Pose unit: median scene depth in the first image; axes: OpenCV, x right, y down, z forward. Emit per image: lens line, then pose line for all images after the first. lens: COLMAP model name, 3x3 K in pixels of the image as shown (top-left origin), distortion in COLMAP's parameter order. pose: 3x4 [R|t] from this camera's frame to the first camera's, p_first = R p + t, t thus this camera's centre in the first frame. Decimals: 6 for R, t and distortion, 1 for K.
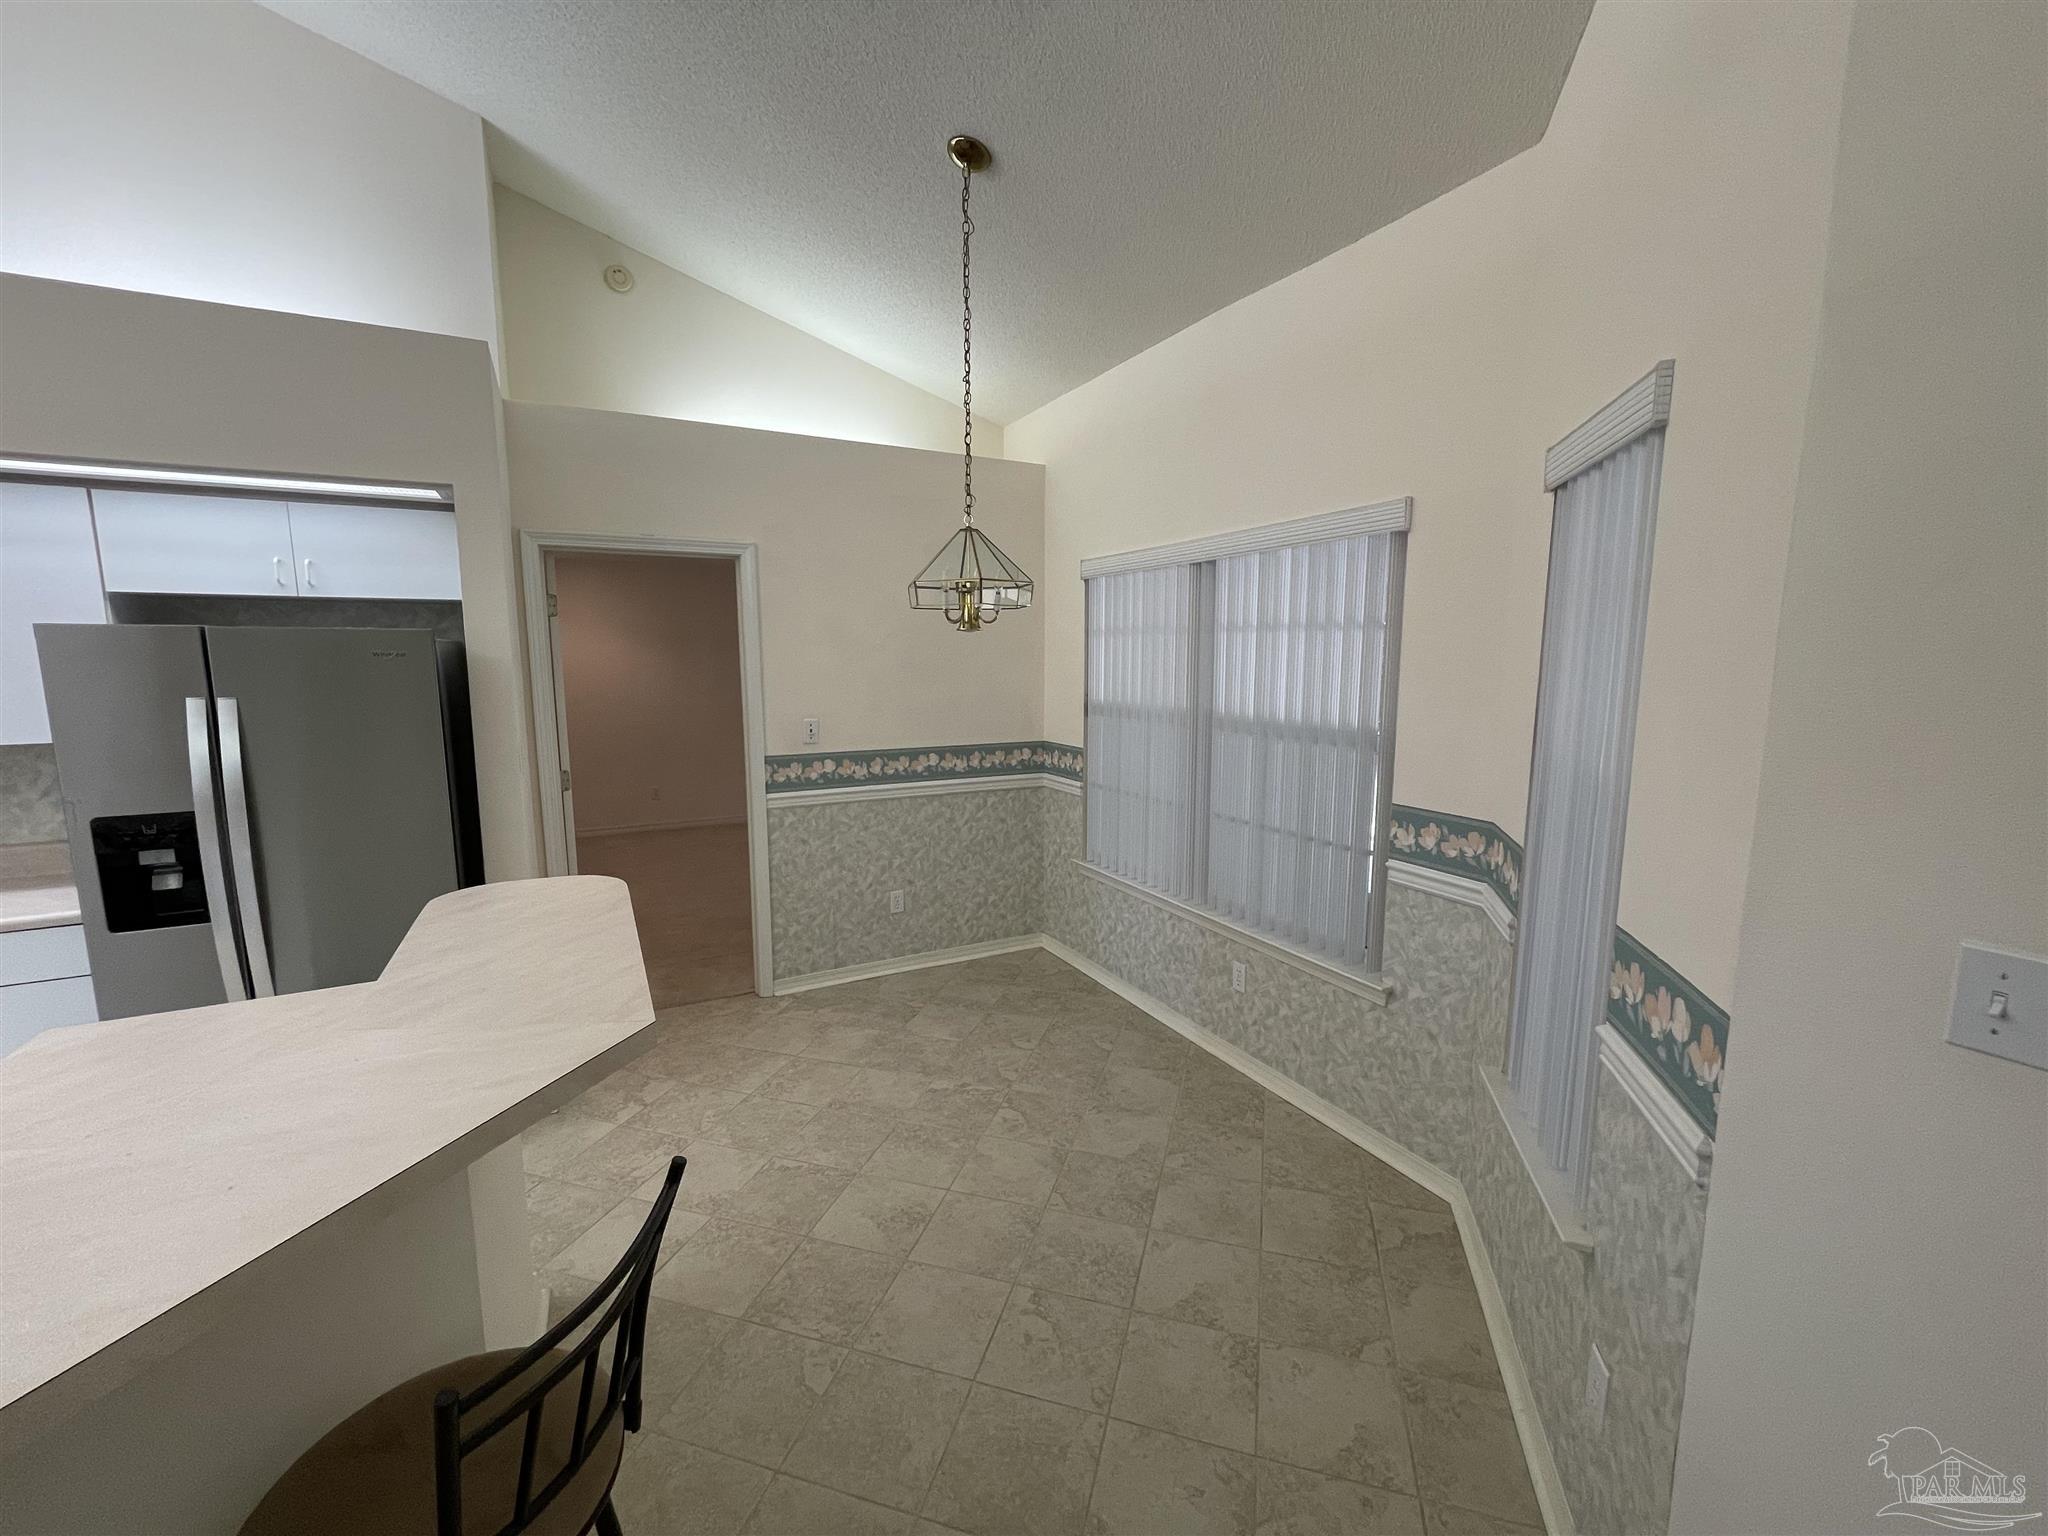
lens RADIAL K [[825.2, 0, 1027.3], [0, 825.2, 769.9], [0, 0, 1]] dist [-0.006995, 0.000038]
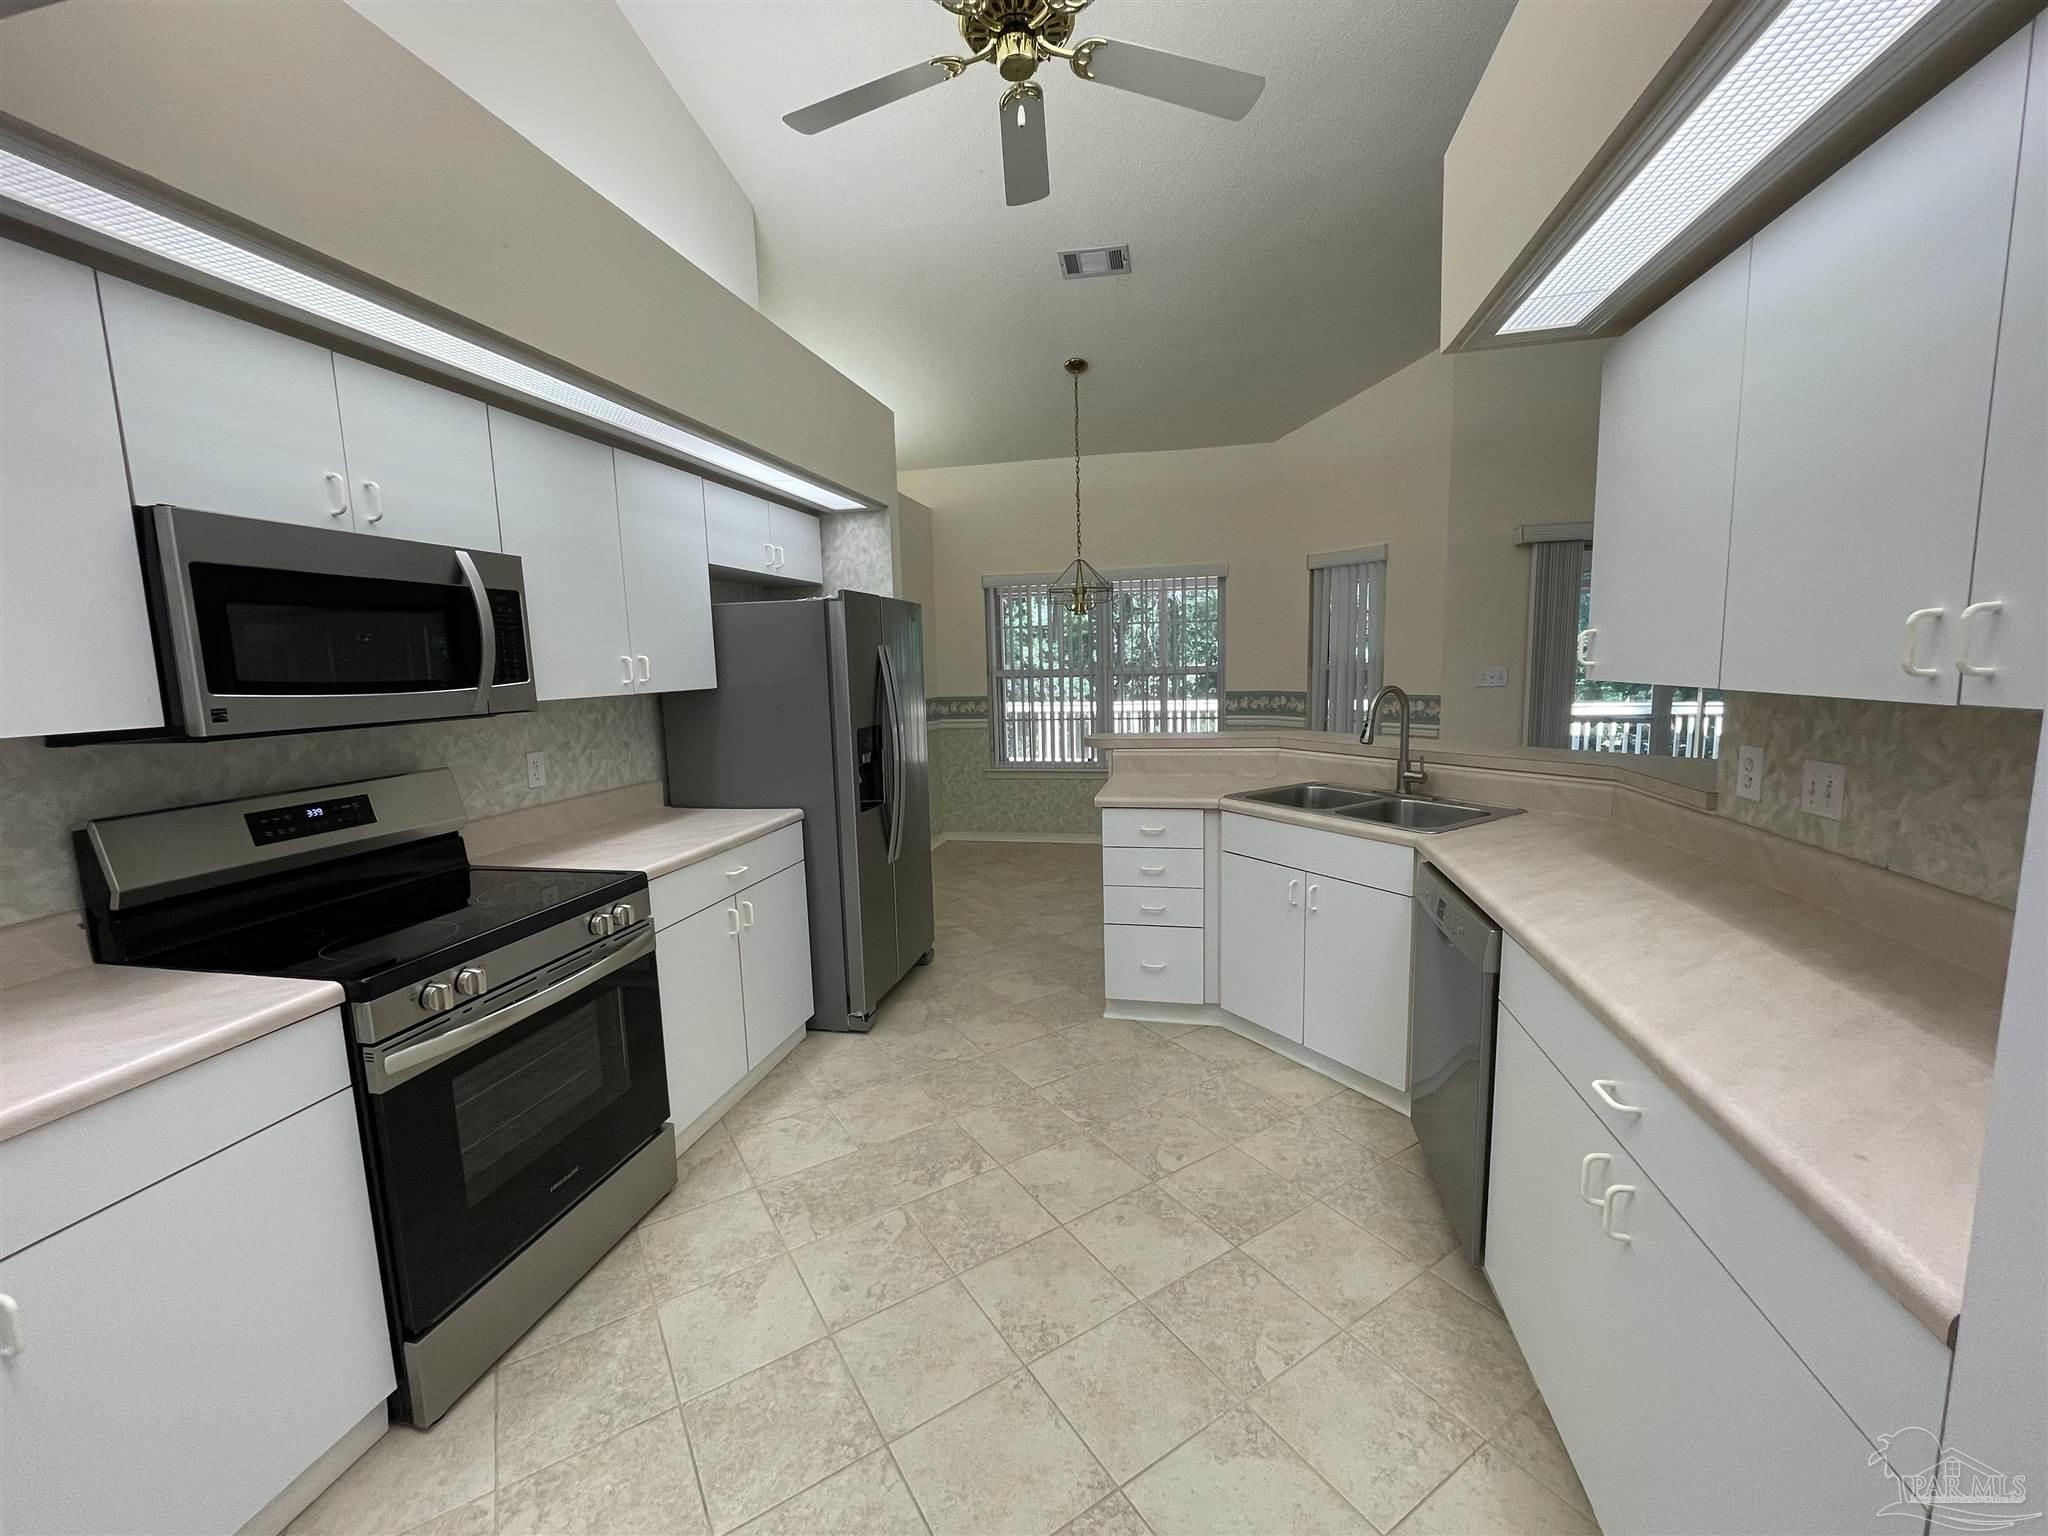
lens RADIAL K [[825.2, 0, 1027.3], [0, 825.2, 769.9], [0, 0, 1]] dist [-0.006995, 0.000038]
pose [[0.653681, -0.116984, 0.747674, -1.155990], [0.129483, 0.990700, 0.041804, 0.060788], [-0.745611, 0.069485, 0.662749, -0.084898]]
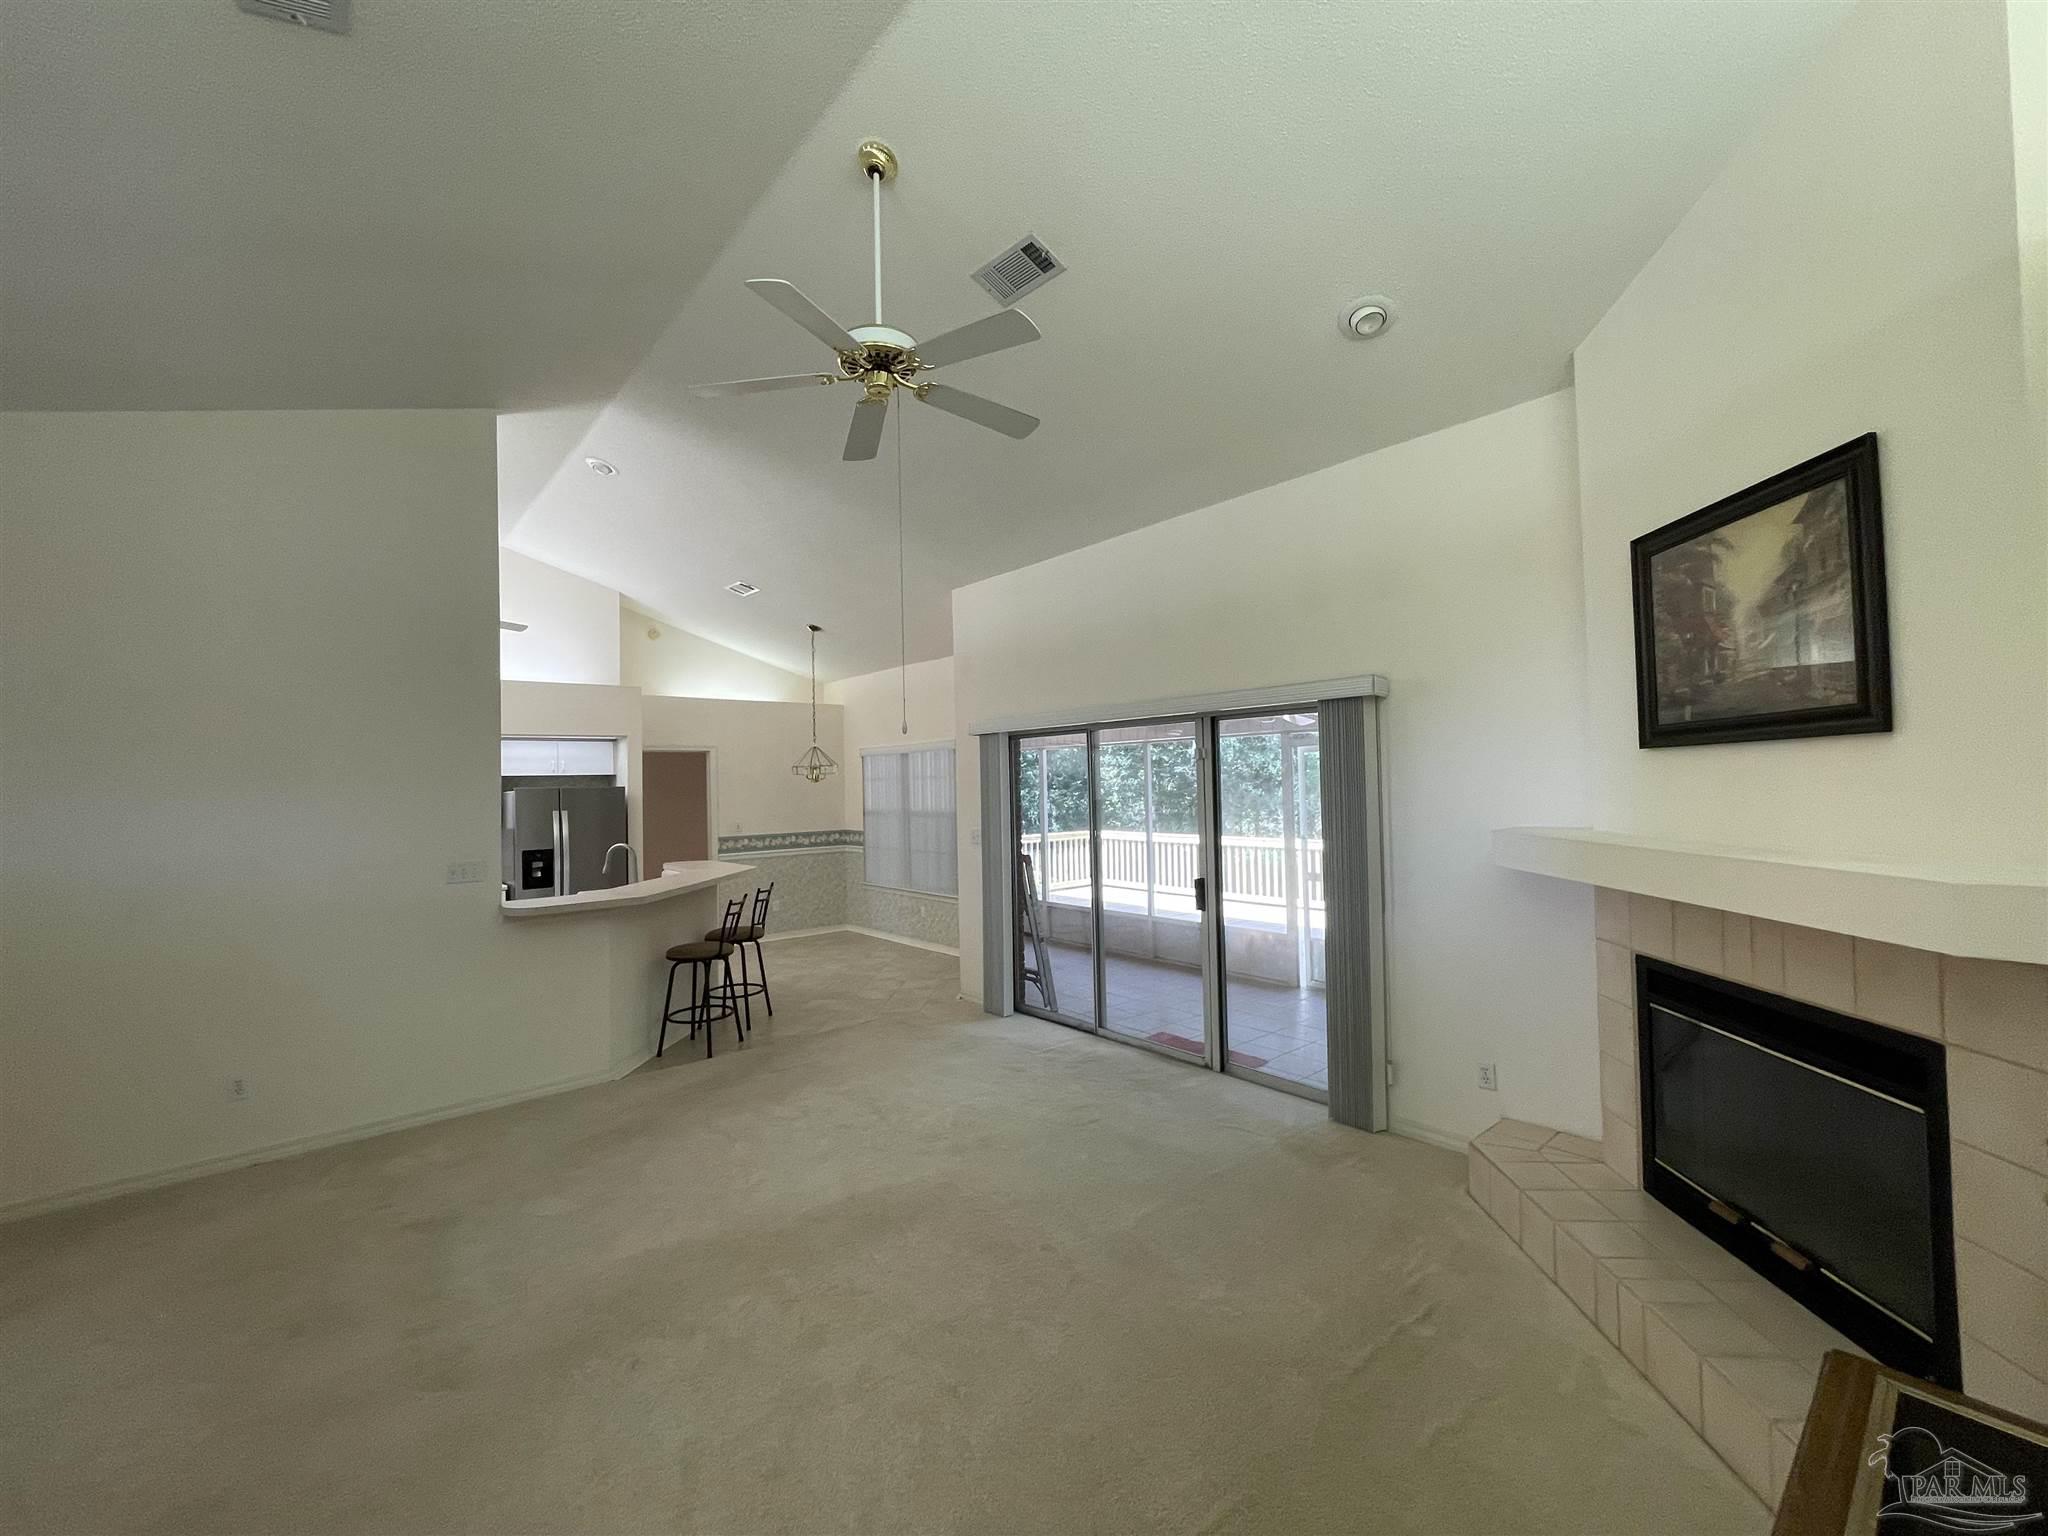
lens RADIAL K [[825.2, 0, 1027.3], [0, 825.2, 769.9], [0, 0, 1]] dist [-0.006995, 0.000038]
pose [[0.974115, -0.019035, 0.225251, 0.000759], [0.054392, 0.986910, -0.151823, 0.188308], [-0.219412, 0.160145, 0.962399, -1.374248]]
